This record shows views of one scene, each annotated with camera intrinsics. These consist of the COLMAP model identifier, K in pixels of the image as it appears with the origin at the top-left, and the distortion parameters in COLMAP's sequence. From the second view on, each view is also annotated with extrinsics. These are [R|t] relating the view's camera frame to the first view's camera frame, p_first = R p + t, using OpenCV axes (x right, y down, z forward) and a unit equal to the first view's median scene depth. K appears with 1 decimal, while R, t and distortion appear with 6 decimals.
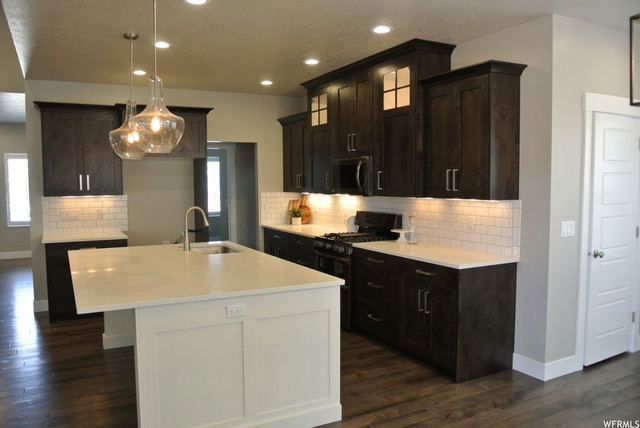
lens RADIAL K [[499.2, 0, 309.0], [0, 499.2, 213.9], [0, 0, 1]] dist [-0.076675, 0.018092]
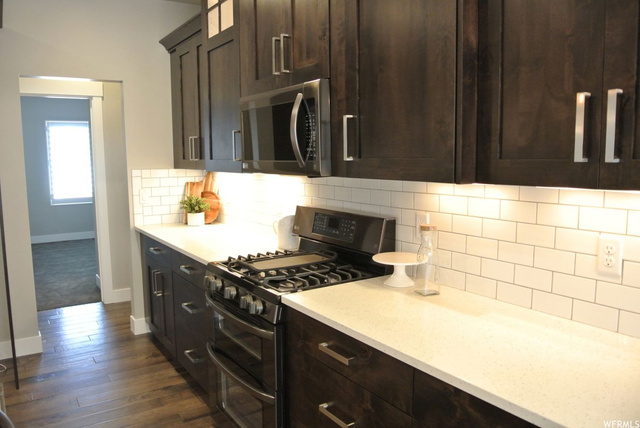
lens RADIAL K [[499.2, 0, 309.0], [0, 499.2, 213.9], [0, 0, 1]] dist [-0.076675, 0.018092]
pose [[0.995315, -0.014650, 0.095571, 0.068288], [0.009988, 0.998745, 0.049083, -0.025002], [-0.096170, -0.047898, 0.994212, 0.570799]]
